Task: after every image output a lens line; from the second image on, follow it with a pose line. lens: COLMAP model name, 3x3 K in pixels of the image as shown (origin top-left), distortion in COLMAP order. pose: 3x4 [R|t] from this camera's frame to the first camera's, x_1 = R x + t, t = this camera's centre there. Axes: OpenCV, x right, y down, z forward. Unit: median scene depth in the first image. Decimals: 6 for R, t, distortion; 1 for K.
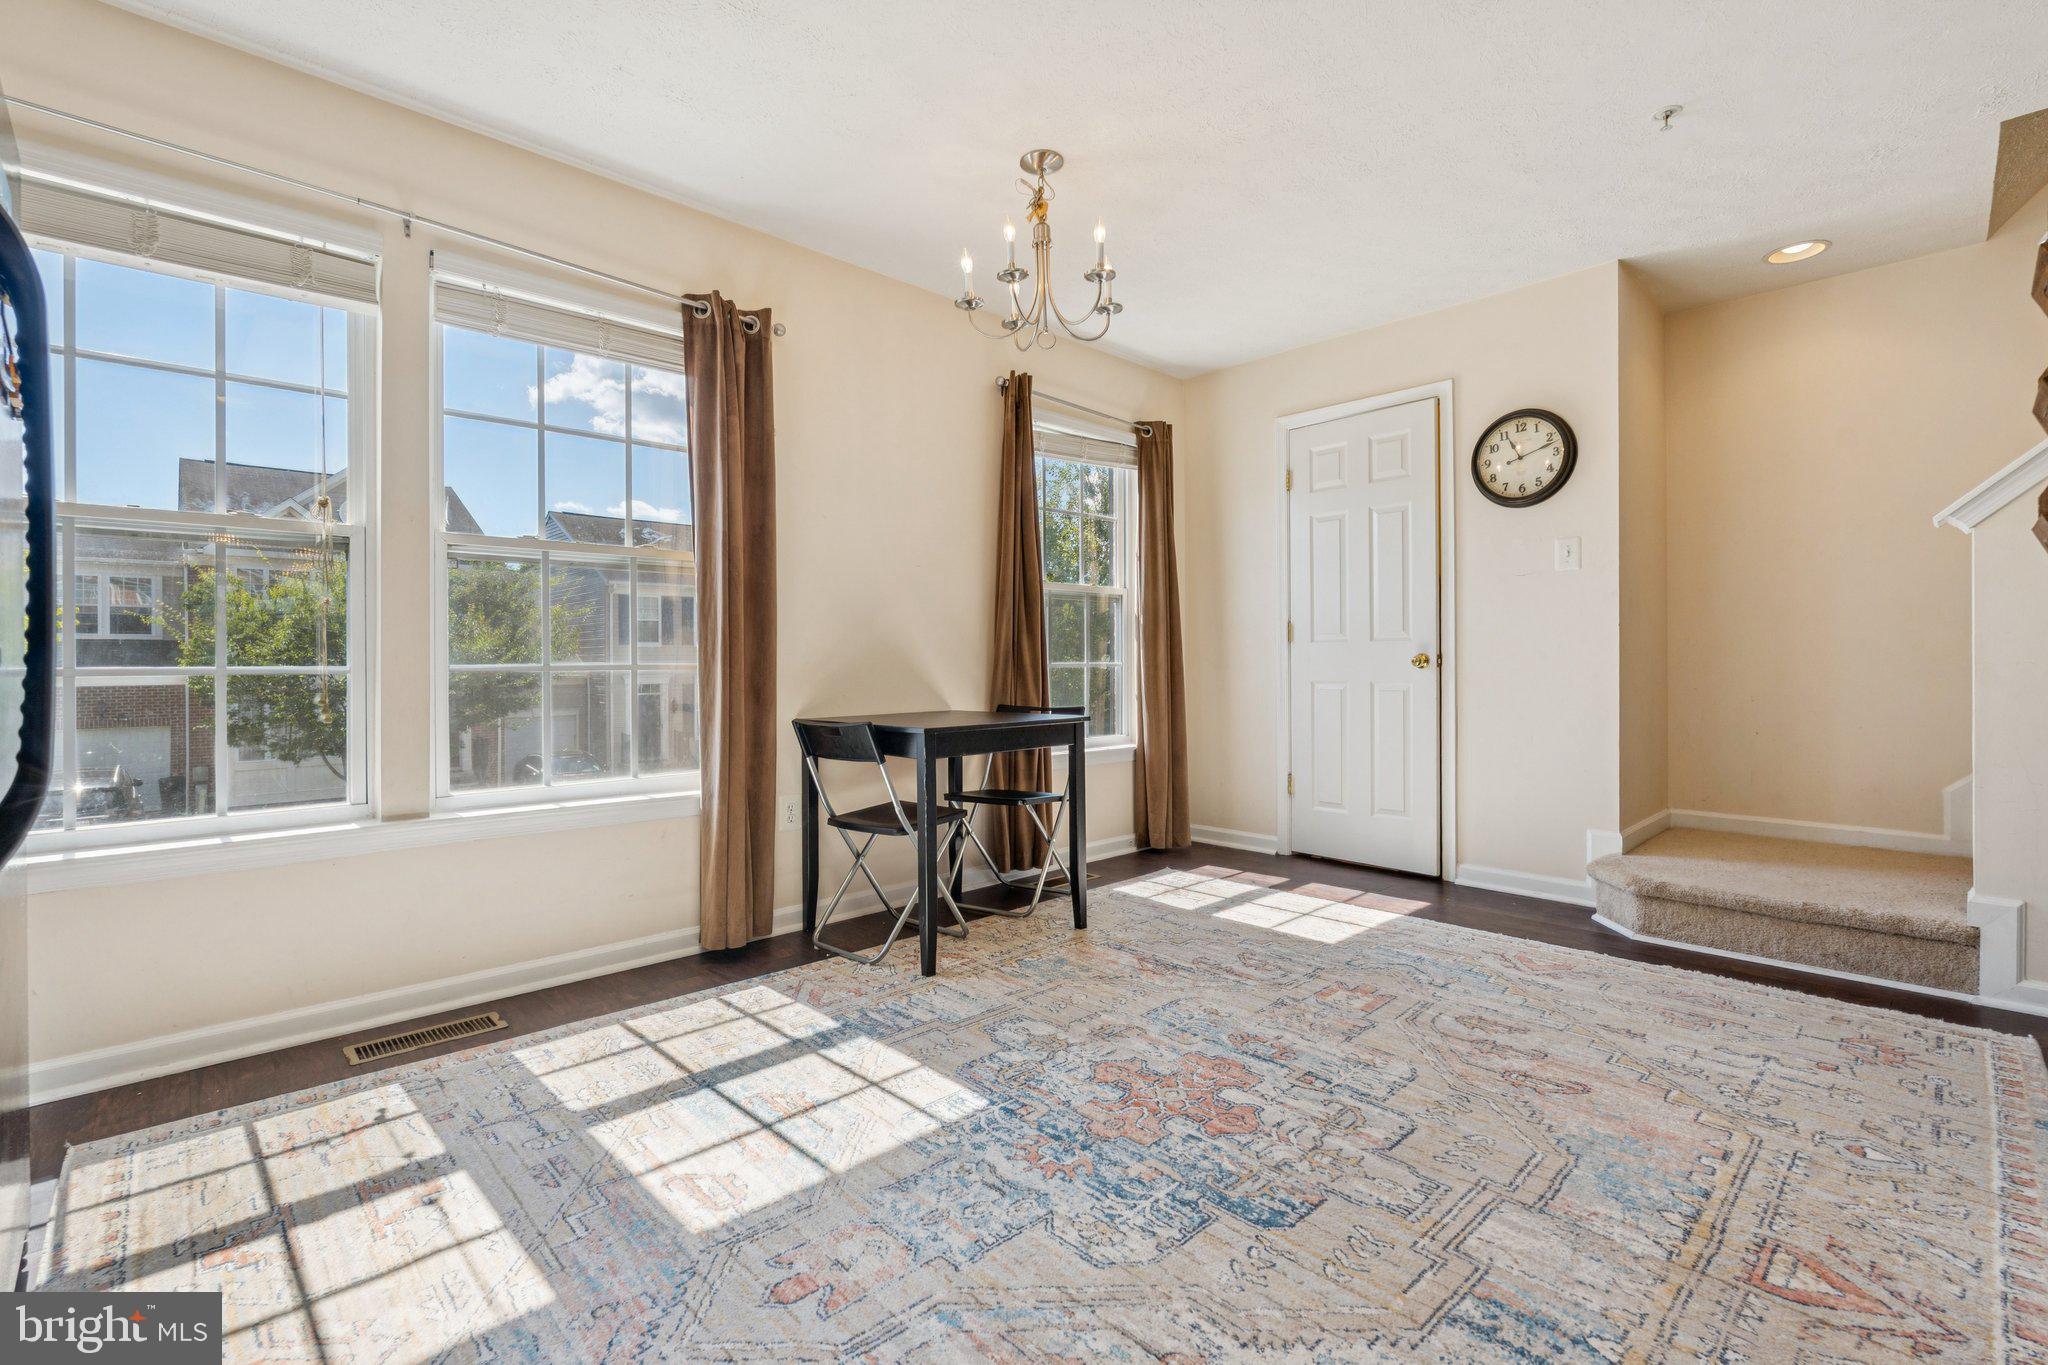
lens RADIAL K [[915.2, 0, 1027.1], [0, 915.2, 666.3], [0, 0, 1]] dist [-0.002850, 0.000768]
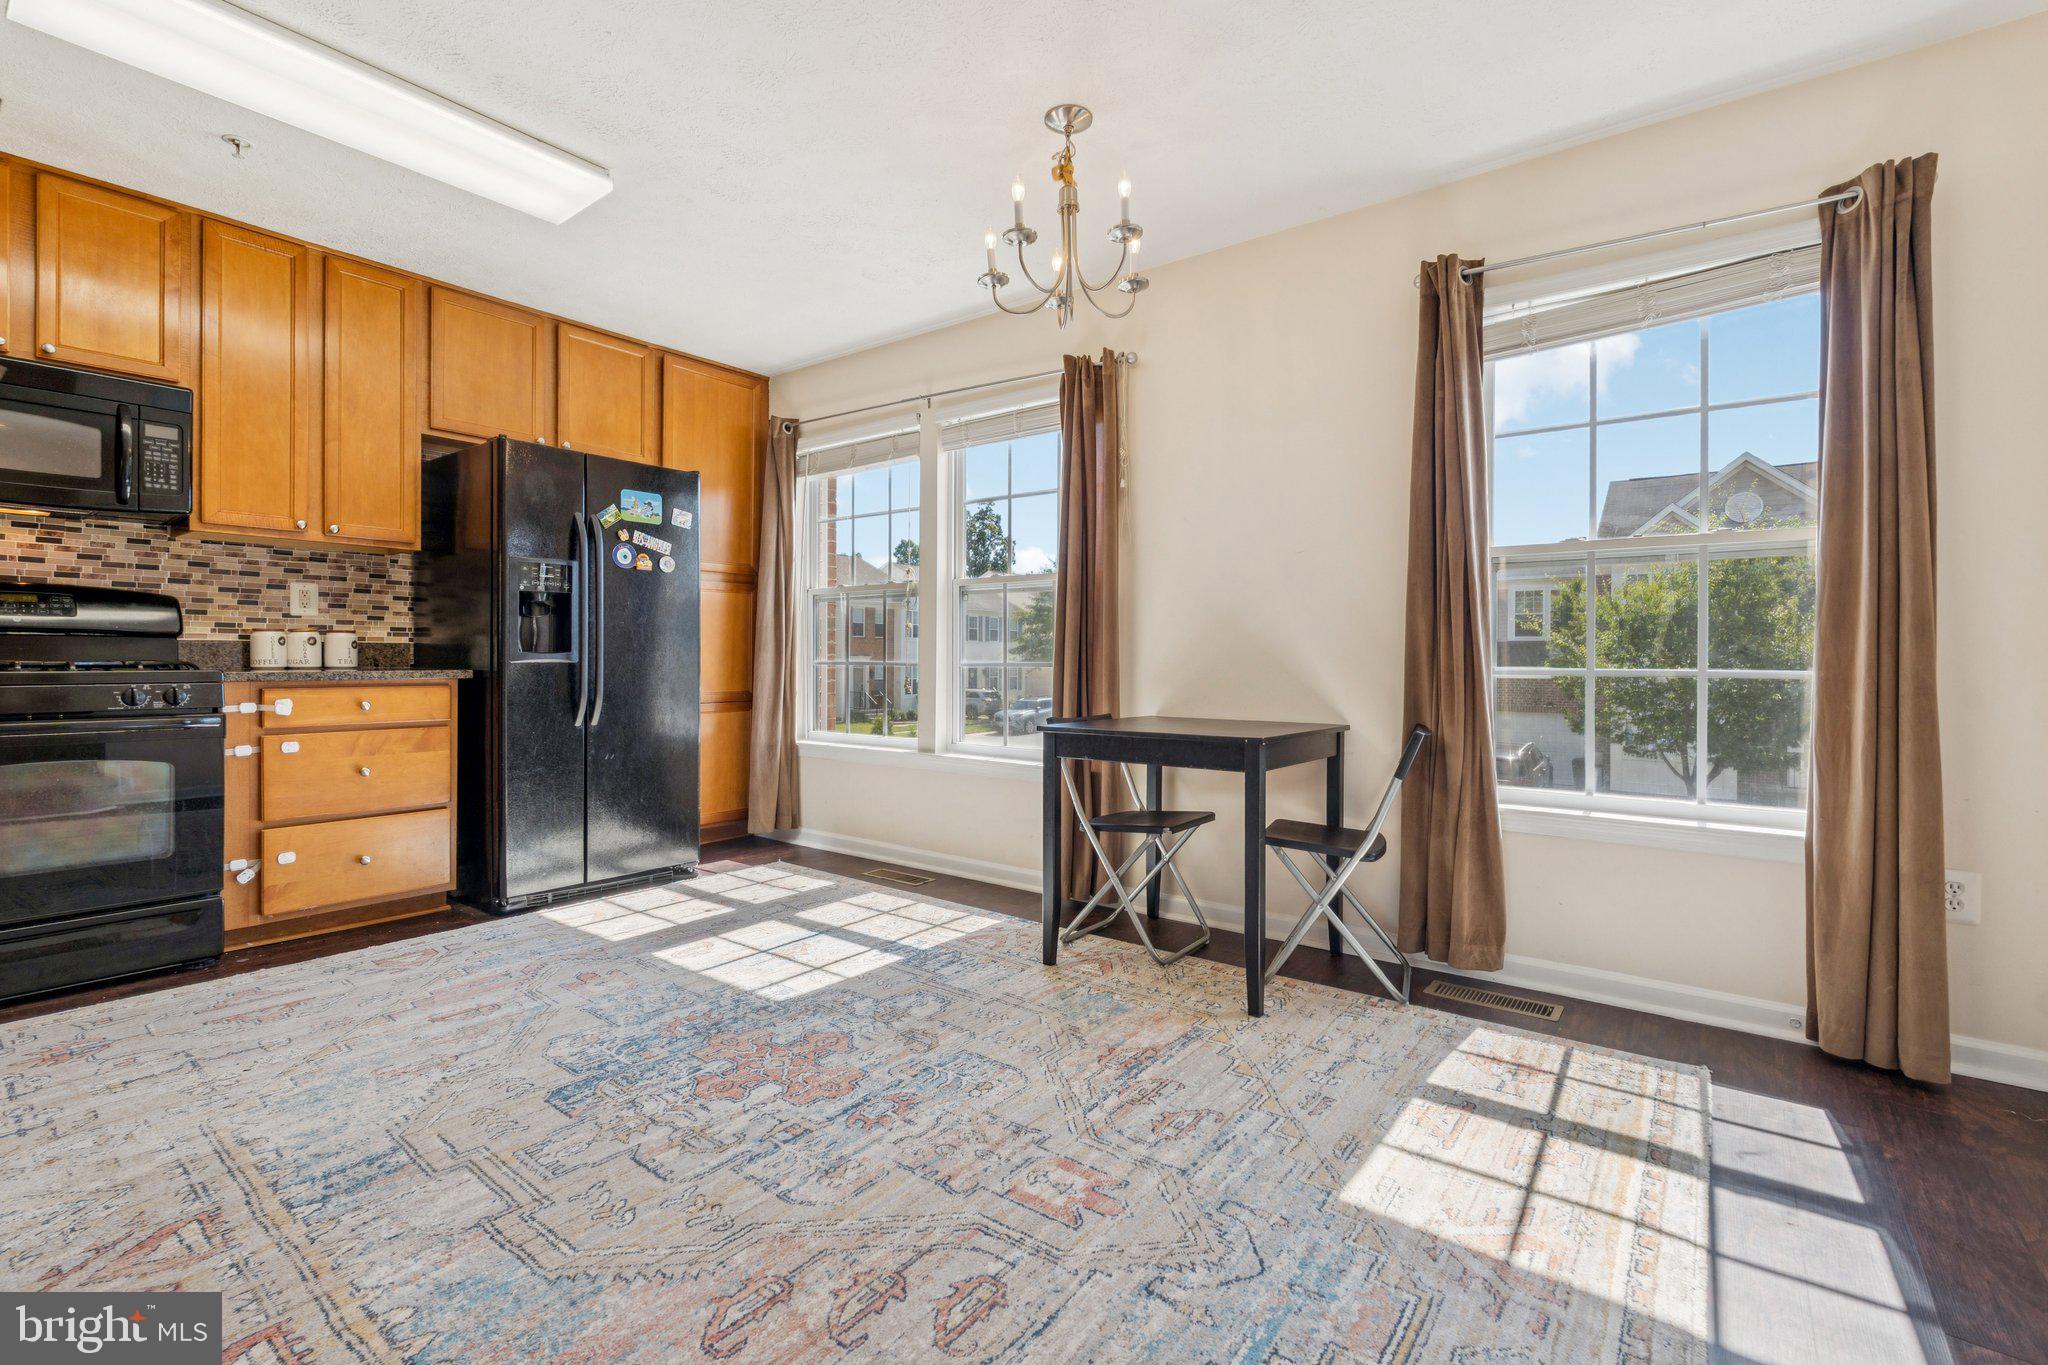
lens RADIAL K [[915.2, 0, 1010.5], [0, 915.2, 665.8], [0, 0, 1]] dist [-0.002850, 0.000768]
pose [[0.145965, 0.012242, -0.989214, 1.228805], [-0.011767, 0.999874, 0.010638, -0.016368], [0.989220, 0.010087, 0.146090, 1.080954]]
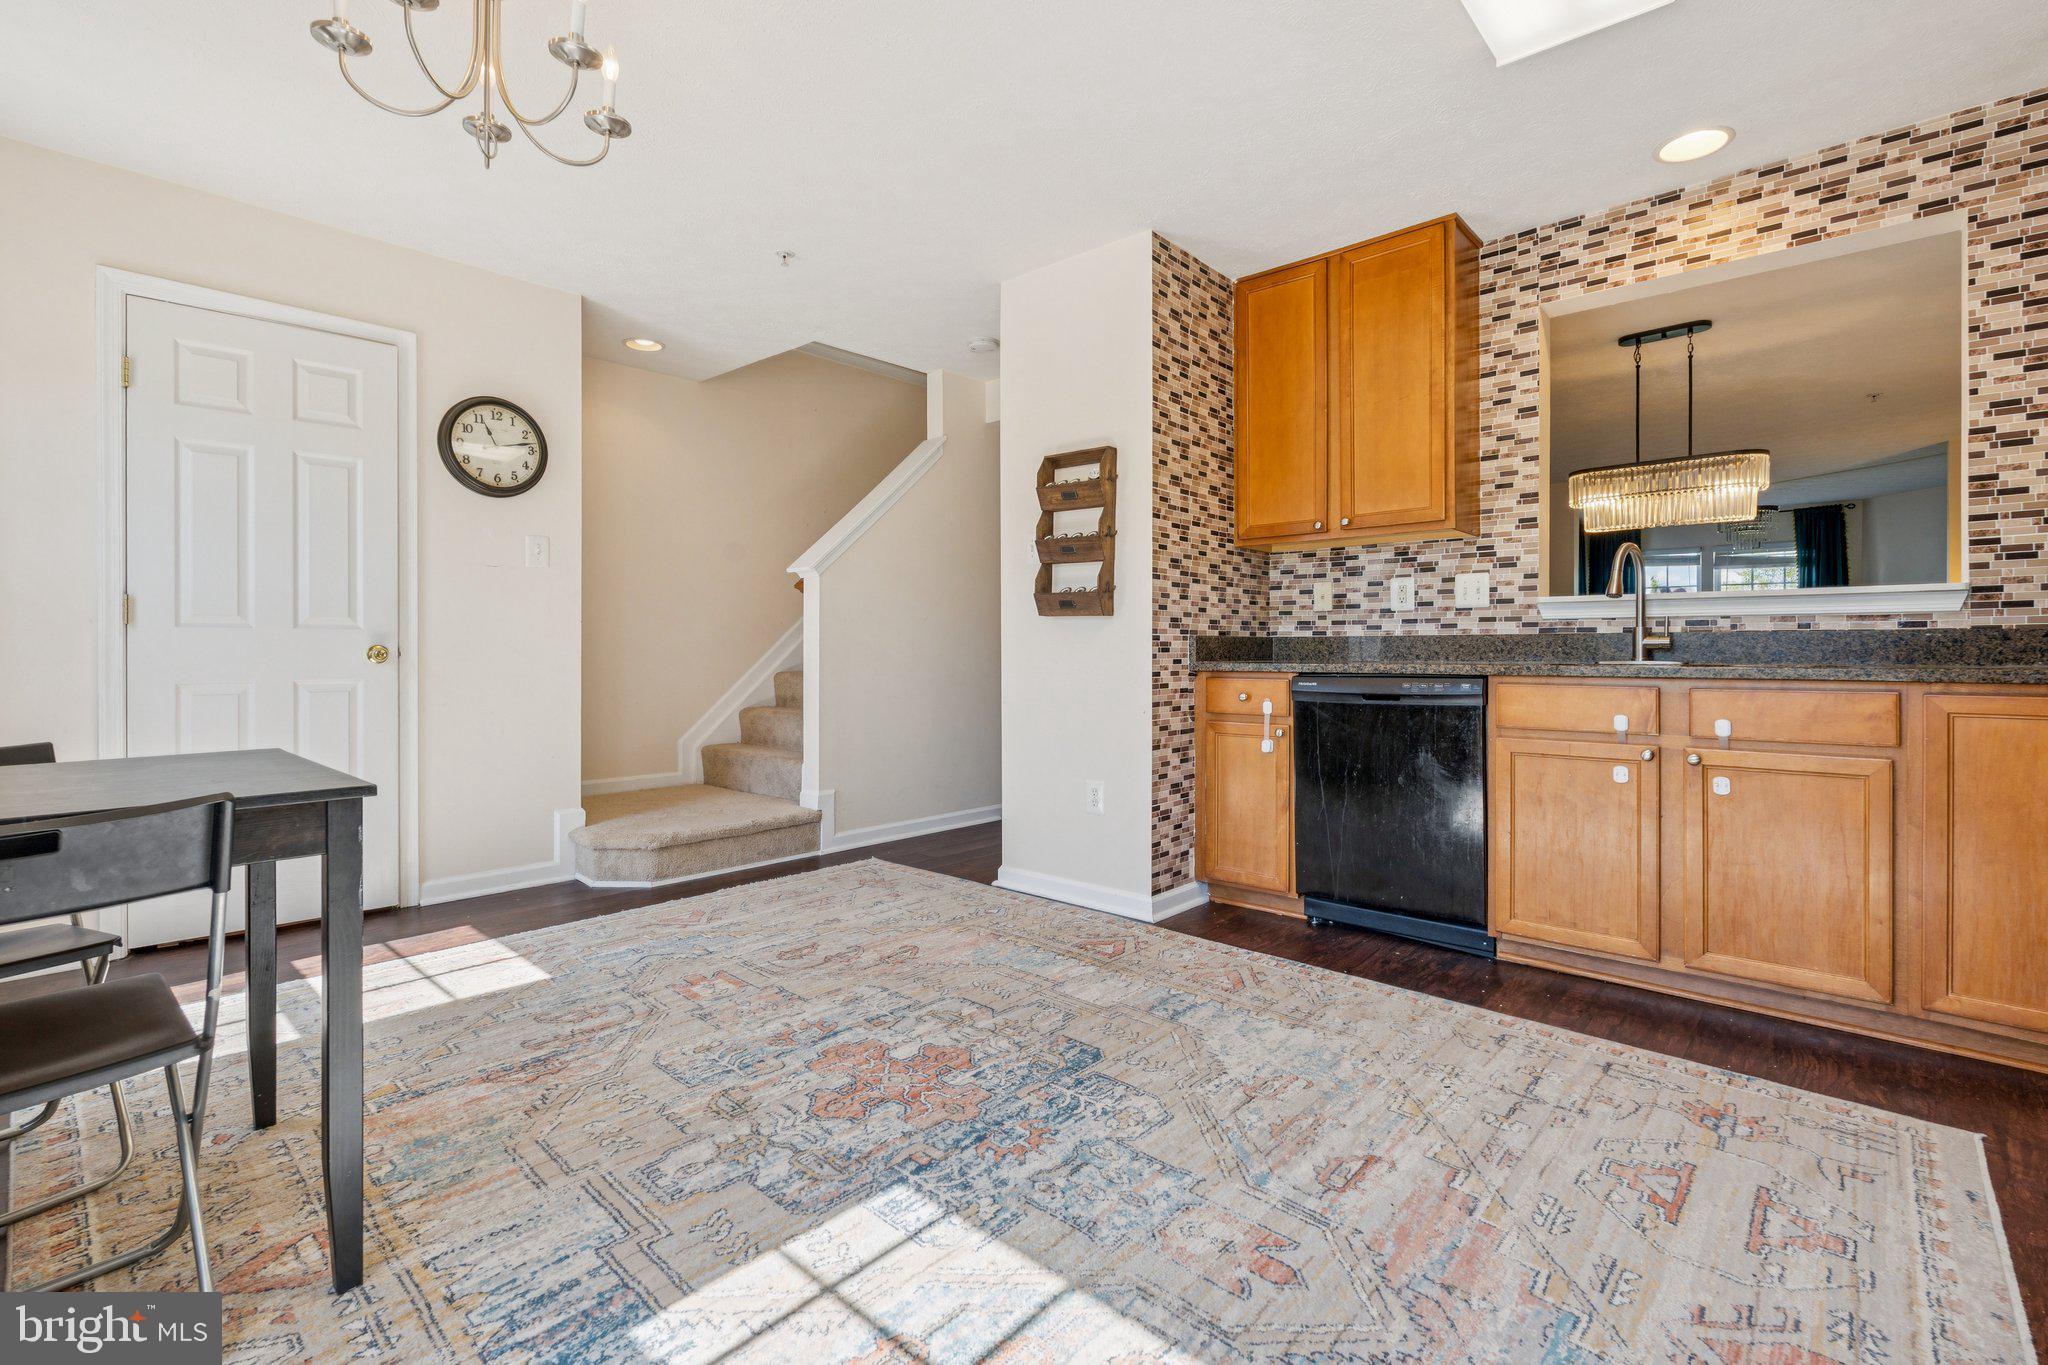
lens RADIAL K [[915.2, 0, 1014.0], [0, 915.2, 654.8], [0, 0, 1]] dist [-0.002850, 0.000768]
pose [[-0.059108, 0.001043, 0.998251, -0.839588], [0.006310, 0.999980, -0.000671, -0.001527], [-0.998232, 0.006259, -0.059114, 0.901881]]
